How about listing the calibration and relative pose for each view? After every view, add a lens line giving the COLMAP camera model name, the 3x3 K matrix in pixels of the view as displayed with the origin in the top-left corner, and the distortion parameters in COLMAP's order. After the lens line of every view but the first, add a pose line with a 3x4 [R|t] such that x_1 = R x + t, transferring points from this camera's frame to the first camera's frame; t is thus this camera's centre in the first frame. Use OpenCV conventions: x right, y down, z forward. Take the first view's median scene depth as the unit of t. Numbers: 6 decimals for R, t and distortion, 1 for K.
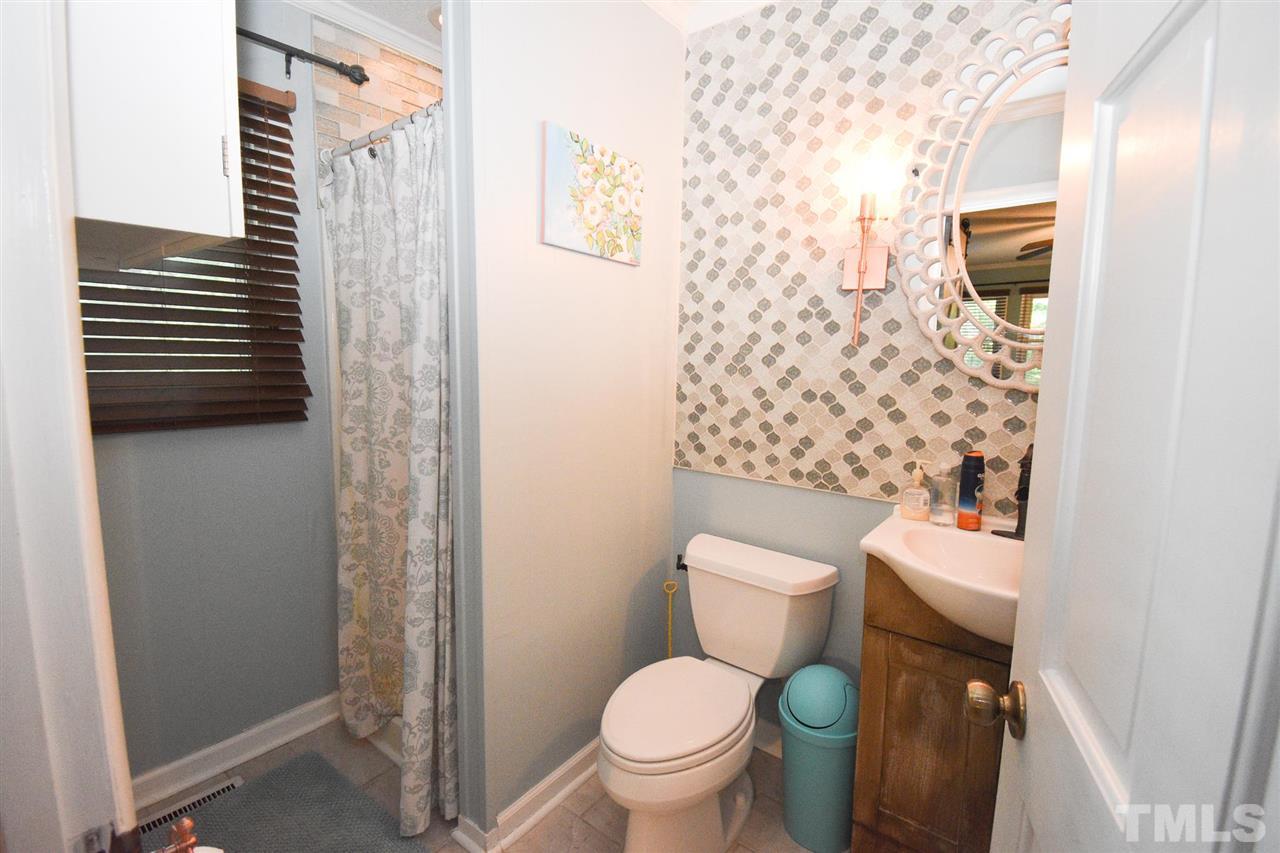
lens RADIAL K [[567.0, 0, 641.1], [0, 567.0, 420.3], [0, 0, 1]] dist [0.024351, -0.029500]
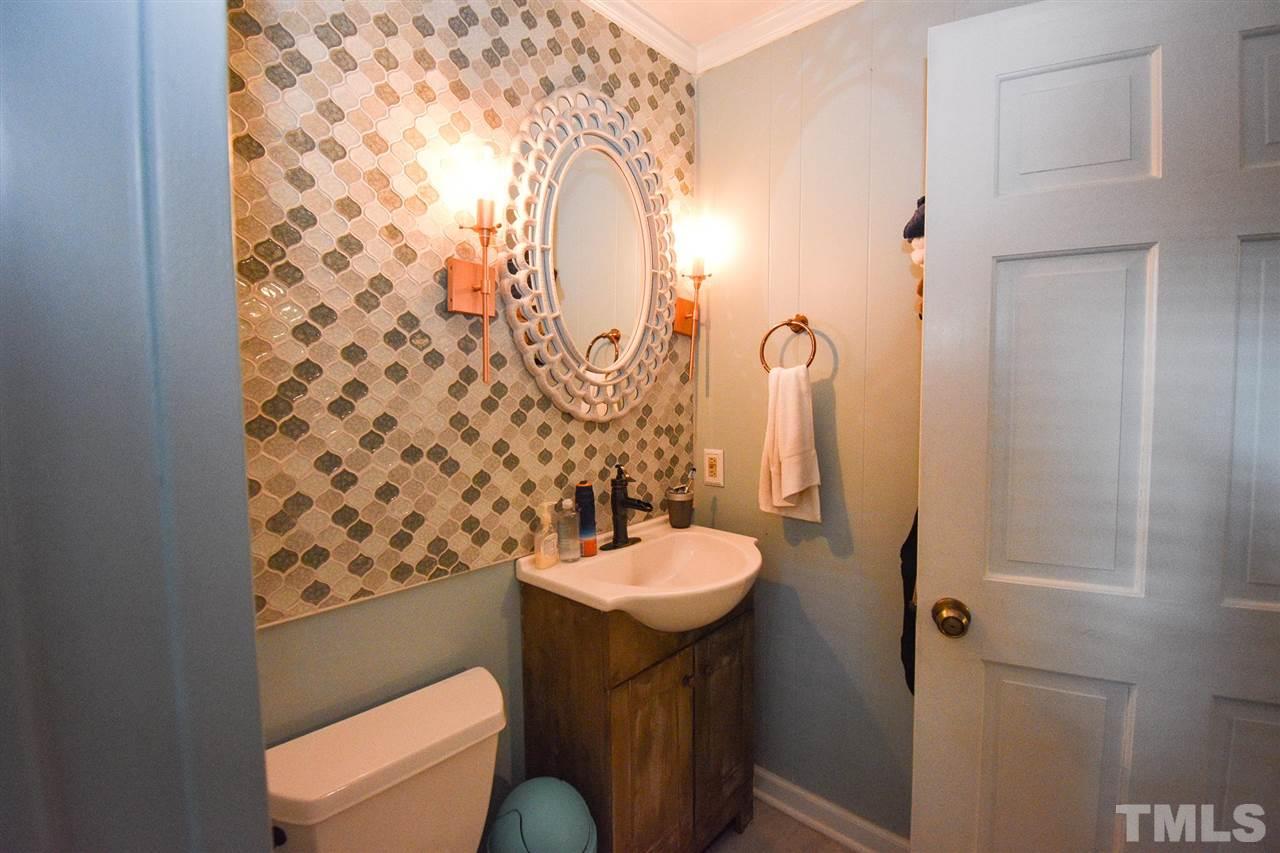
lens RADIAL K [[567.0, 0, 641.1], [0, 567.0, 420.3], [0, 0, 1]] dist [0.024351, -0.029500]
pose [[0.078092, -0.077879, 0.993900, -0.381260], [0.119447, 0.990494, 0.068227, -0.100334], [-0.989765, 0.113390, 0.086652, 0.666023]]
